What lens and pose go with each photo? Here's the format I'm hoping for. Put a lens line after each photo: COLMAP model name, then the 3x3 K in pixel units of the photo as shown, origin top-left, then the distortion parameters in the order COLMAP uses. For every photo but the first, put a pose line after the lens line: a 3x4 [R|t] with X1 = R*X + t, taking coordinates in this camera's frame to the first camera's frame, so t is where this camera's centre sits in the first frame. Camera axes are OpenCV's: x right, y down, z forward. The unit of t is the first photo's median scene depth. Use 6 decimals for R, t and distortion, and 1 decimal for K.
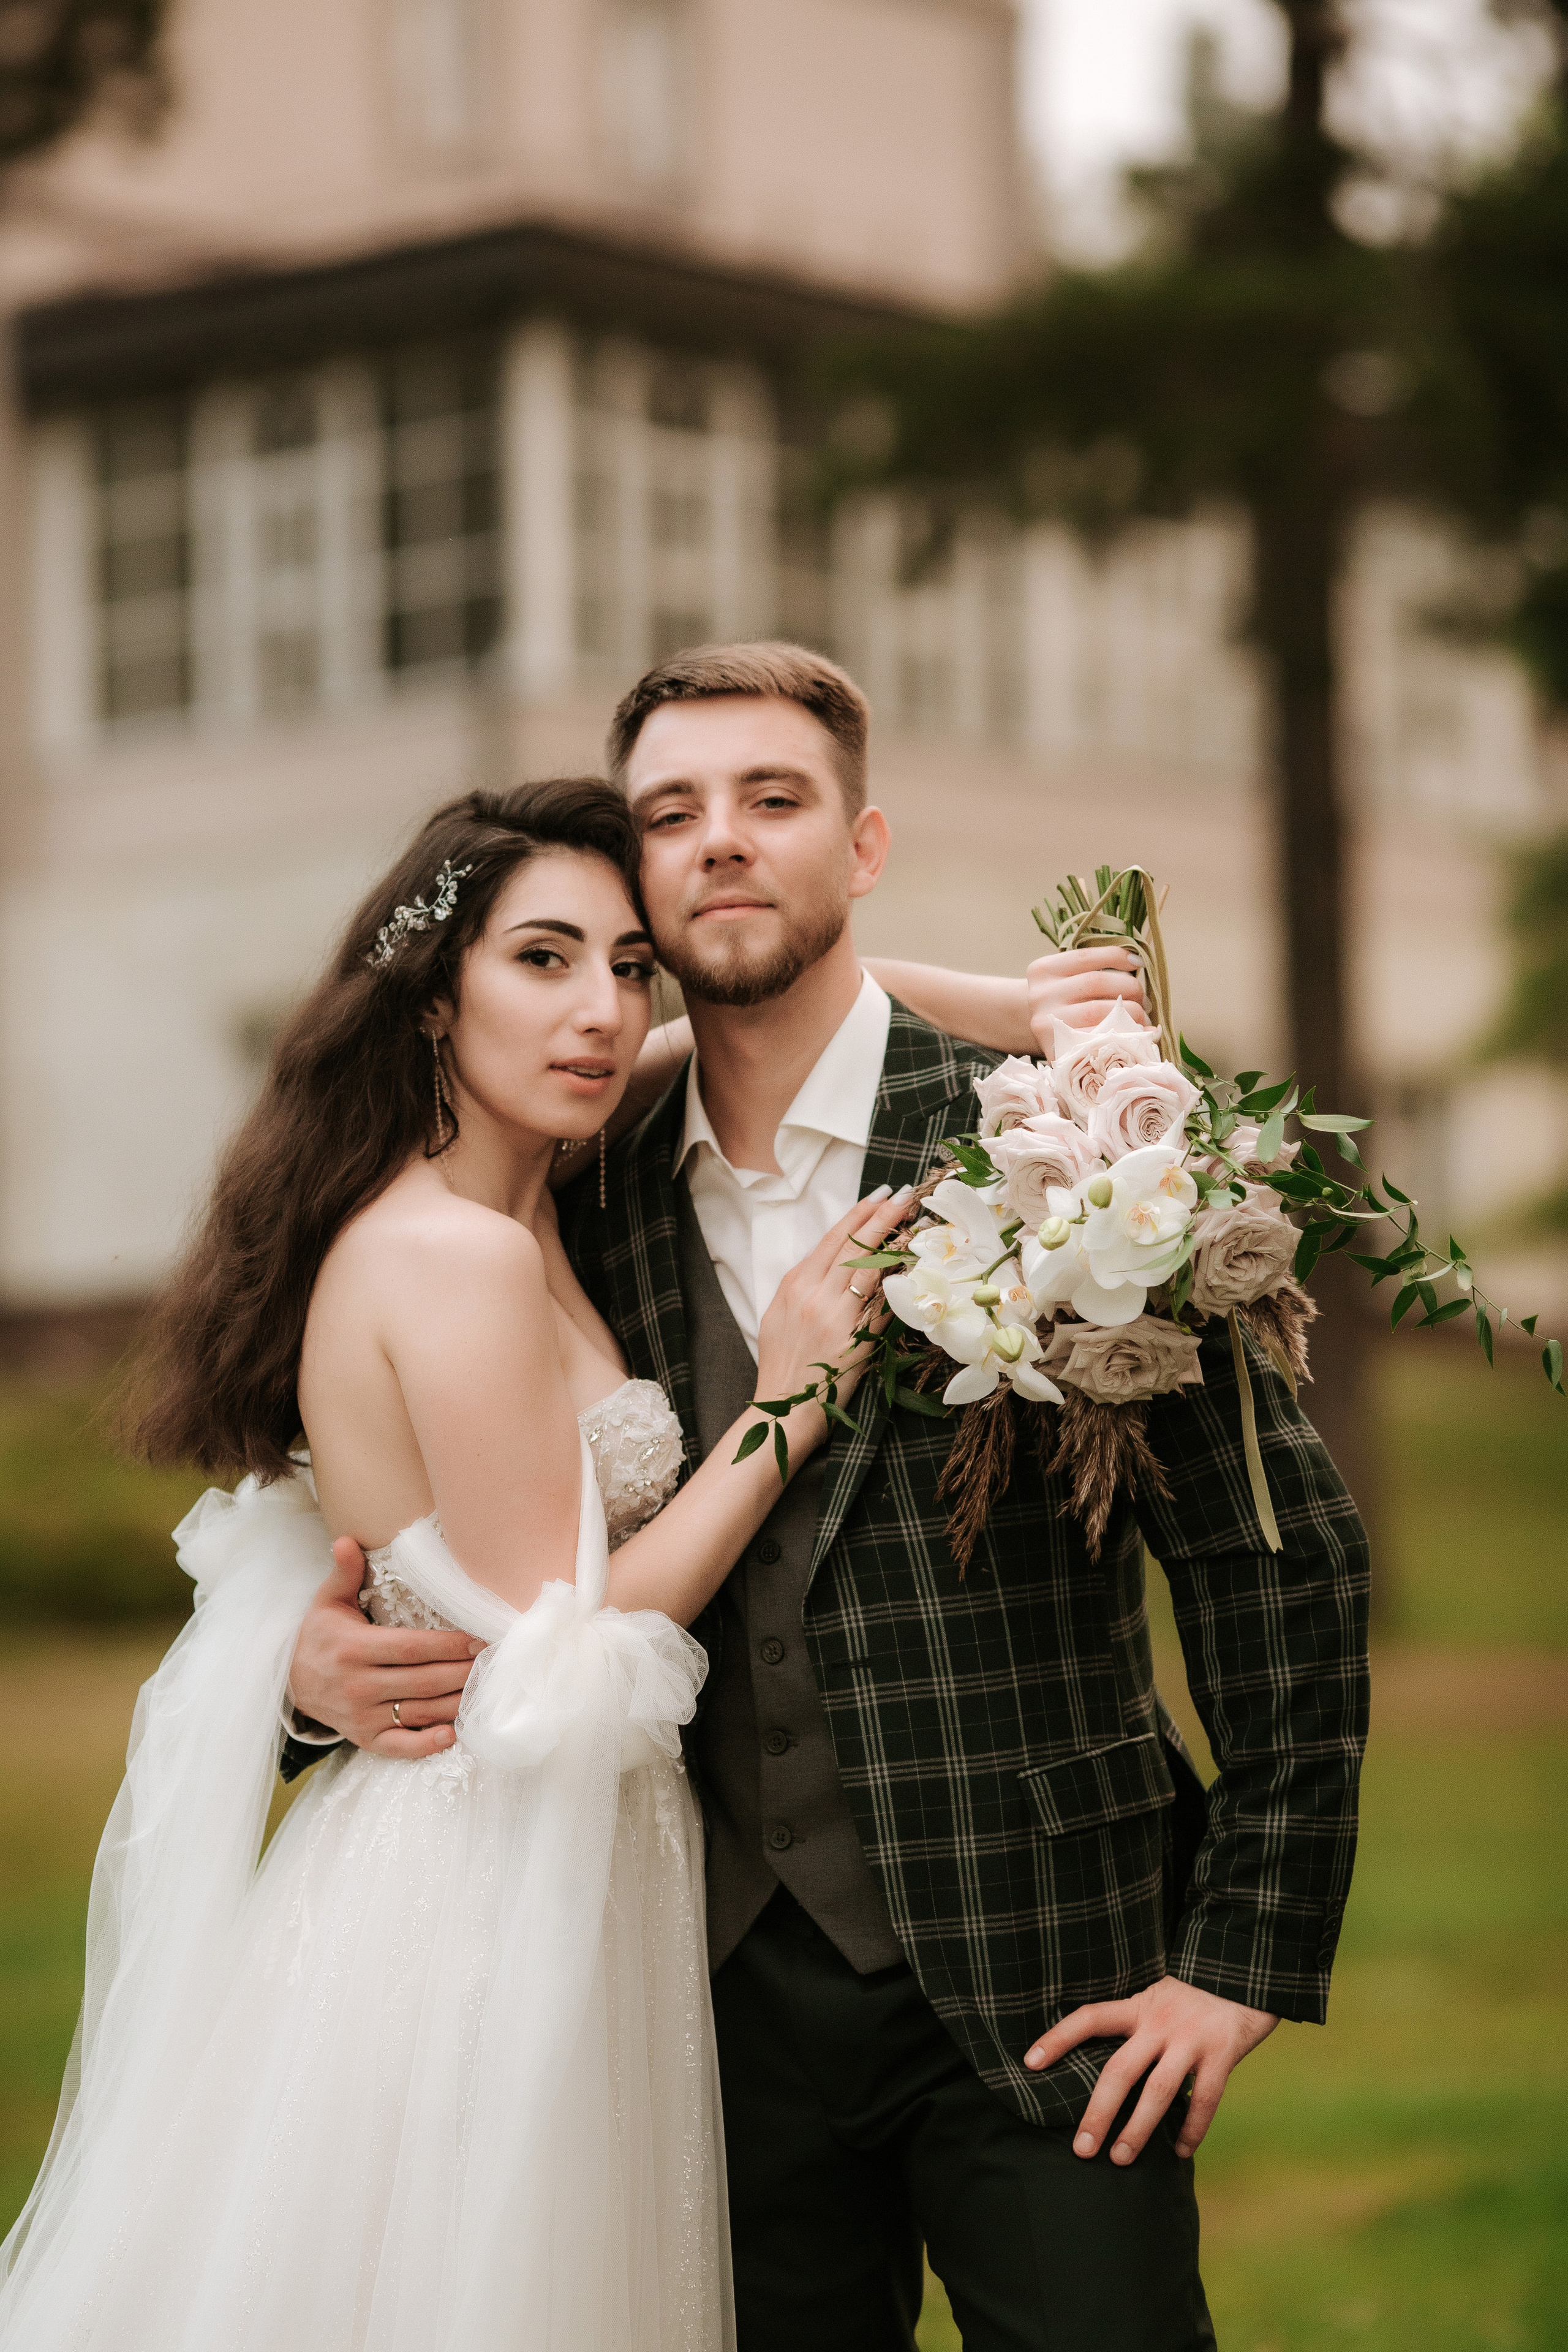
lens RADIAL K [[9360.3, 0, 783.7], [0, 9360.3, 1168.3], [0, 0, 1]] dist [0.226558, 0.000000]
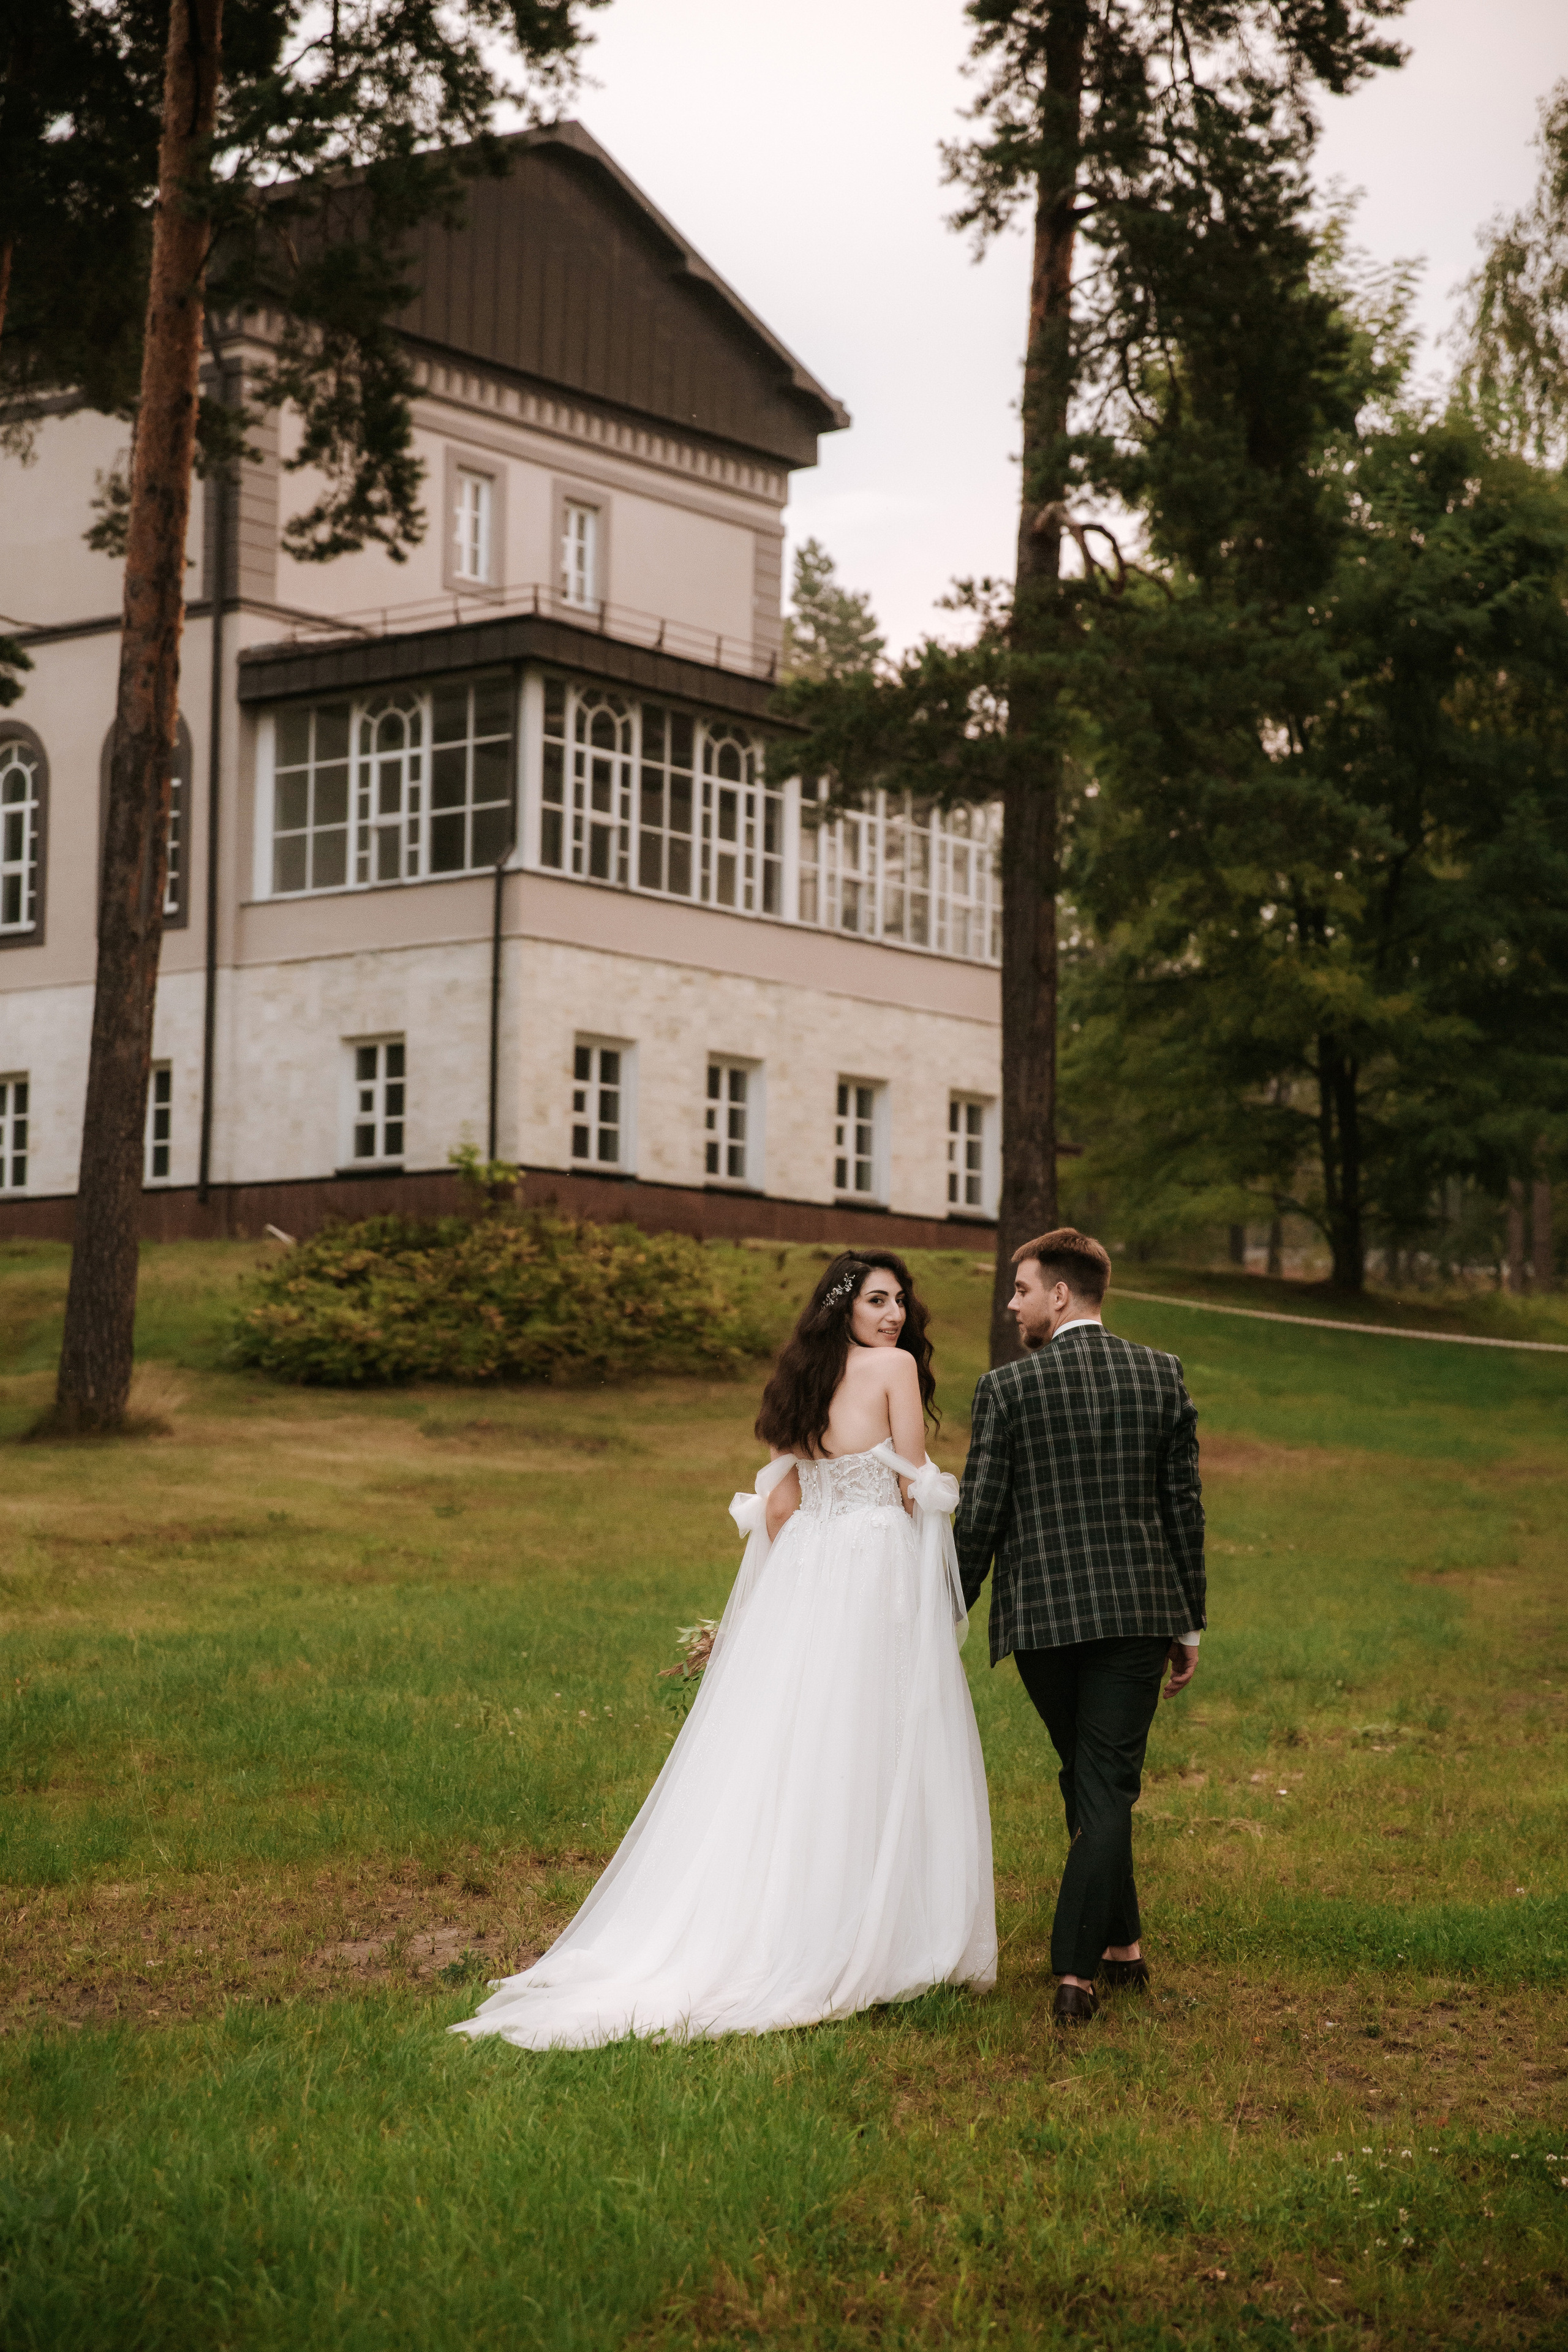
lens RADIAL K [[4351.3, 0, 760.9], [0, 4351.3, 1181.3], [0, 0, 1]] dist [0.309985, 0.000000]
pose [[0.997360, 0.041611, 0.059516, -0.027845], [-0.042460, 0.999013, 0.013066, -0.002873], [-0.058914, -0.015559, 0.998142, 0.123752]]
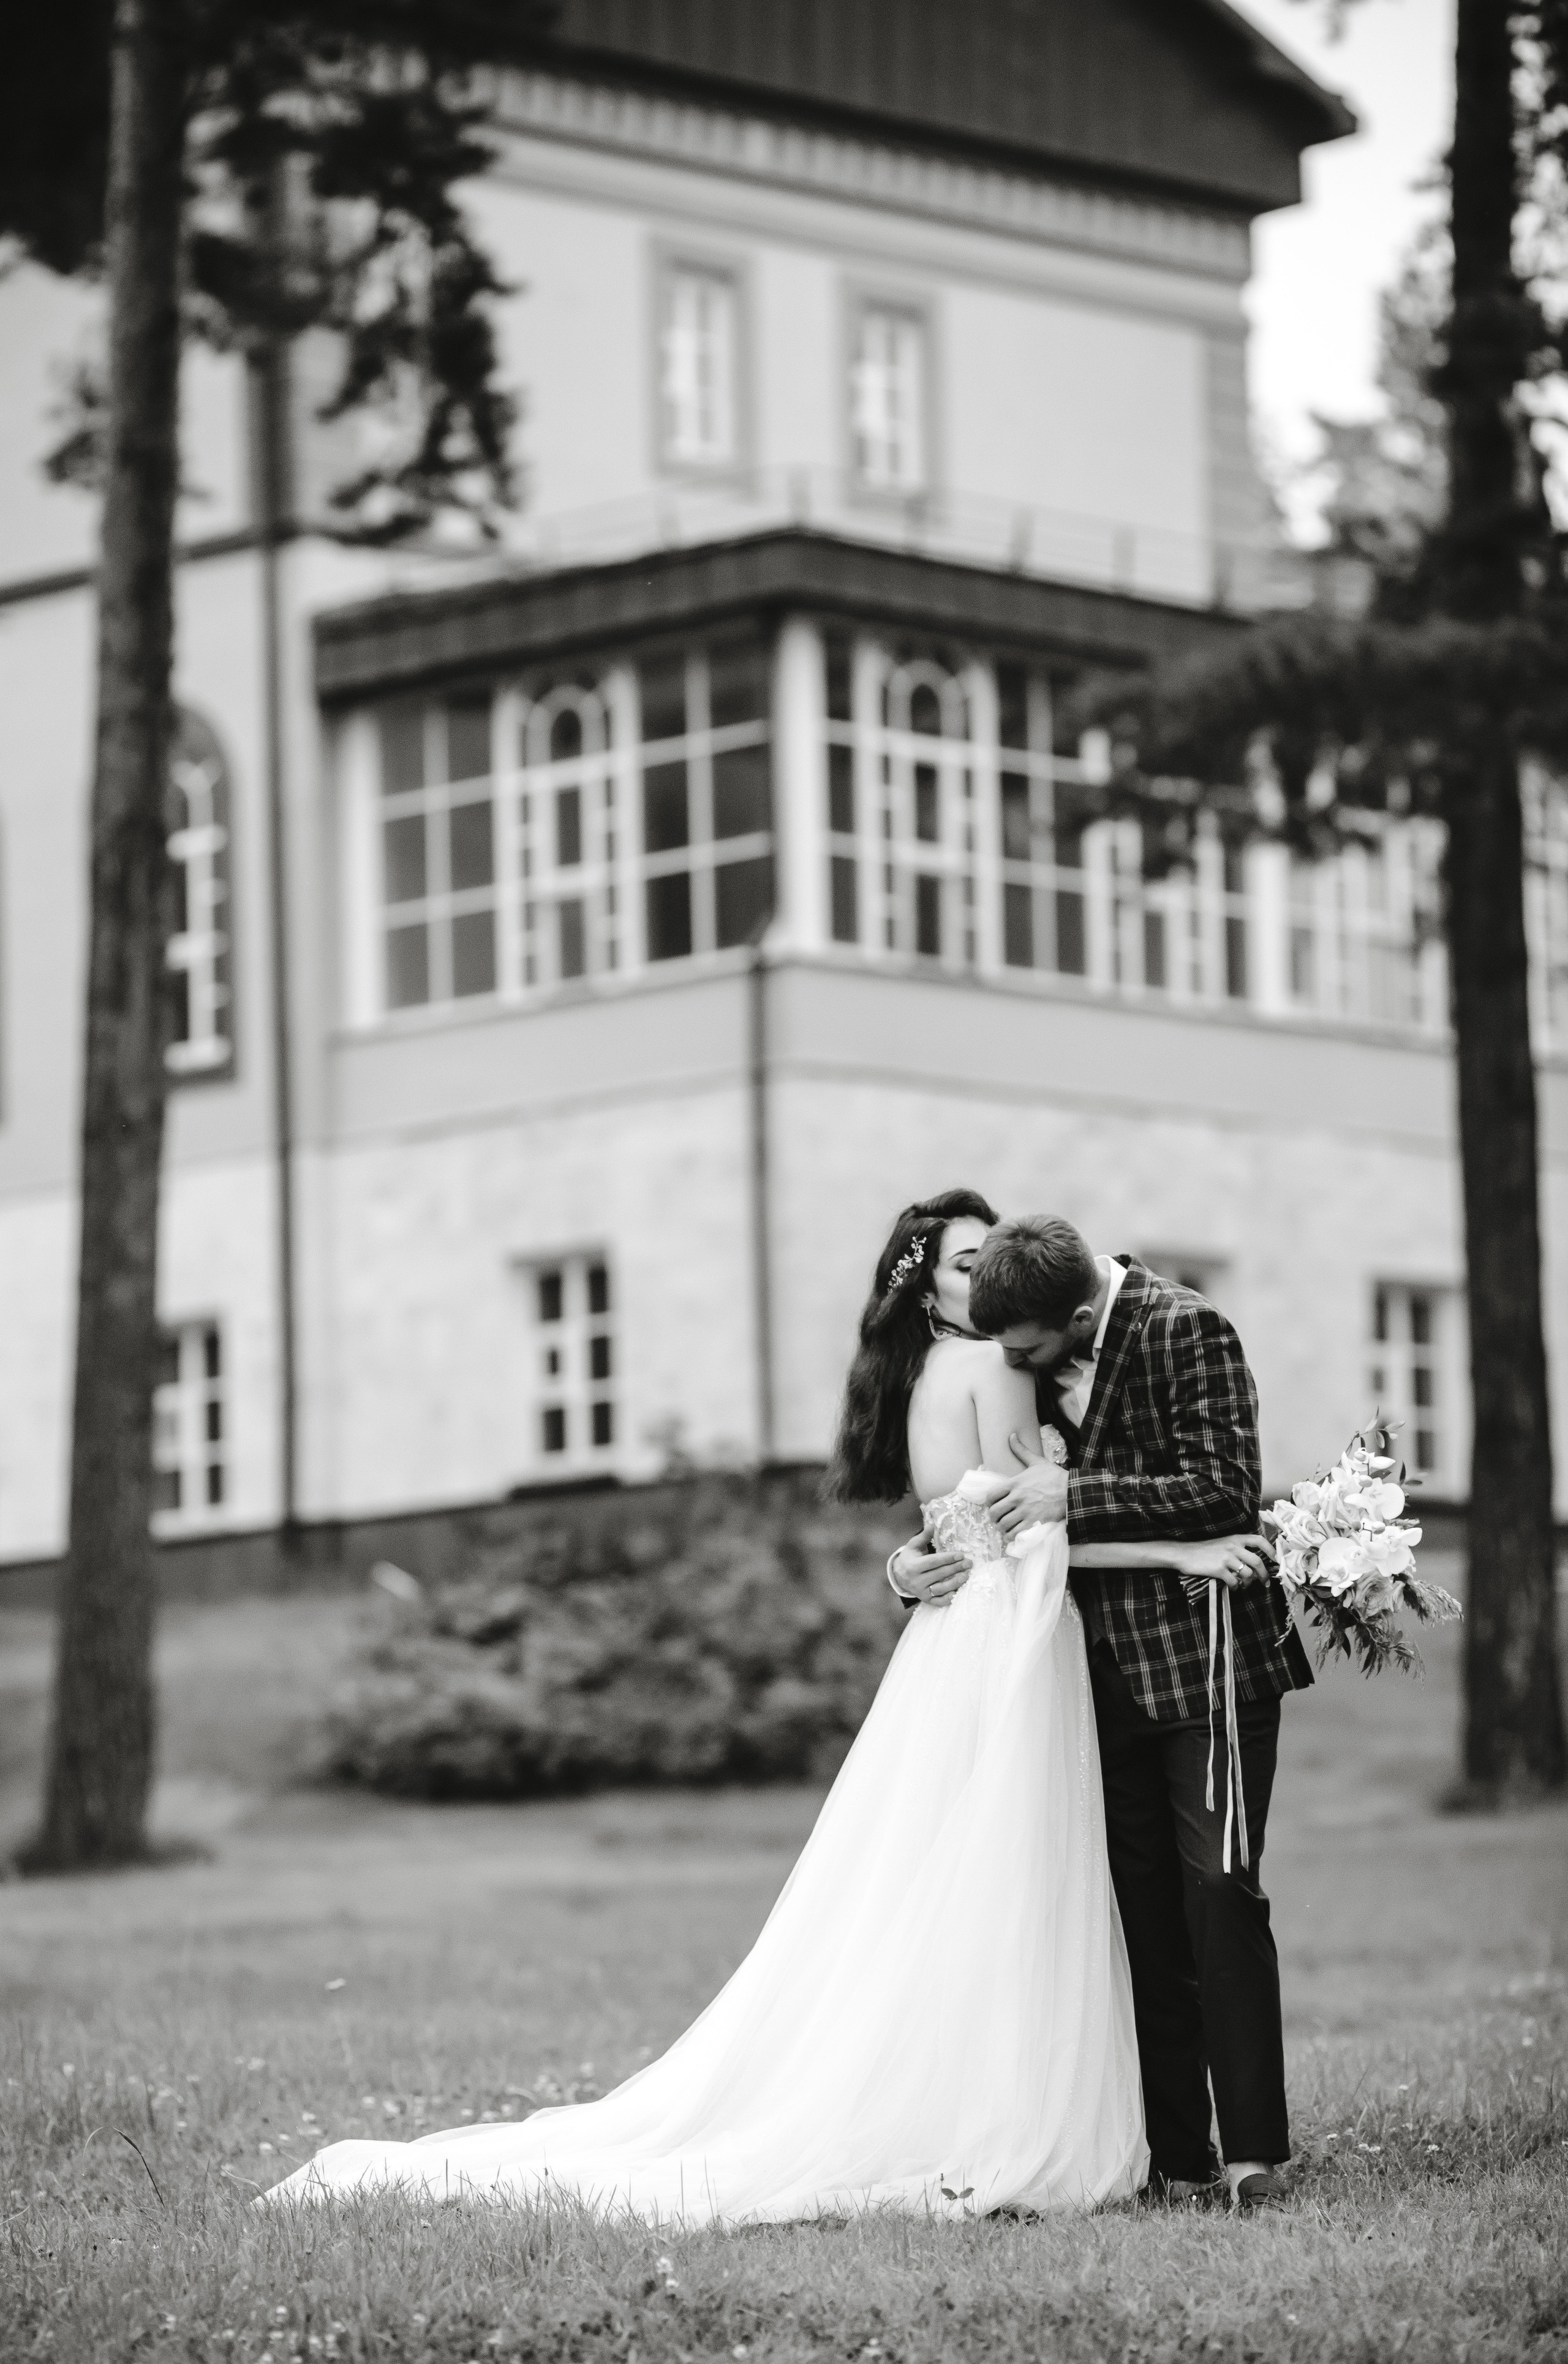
lens RADIAL K [[9505.7, 0, 781.8], [0, 9505.7, 1197.4], [0, 0, 1]] dist [0.591839, 0.000000]
pose [[0.999653, -0.009787, -0.024445, -0.001241], [0.009243, 0.999710, -0.022256, 0.001491], [0.024656, 0.022023, 0.999453, -0.112951]]
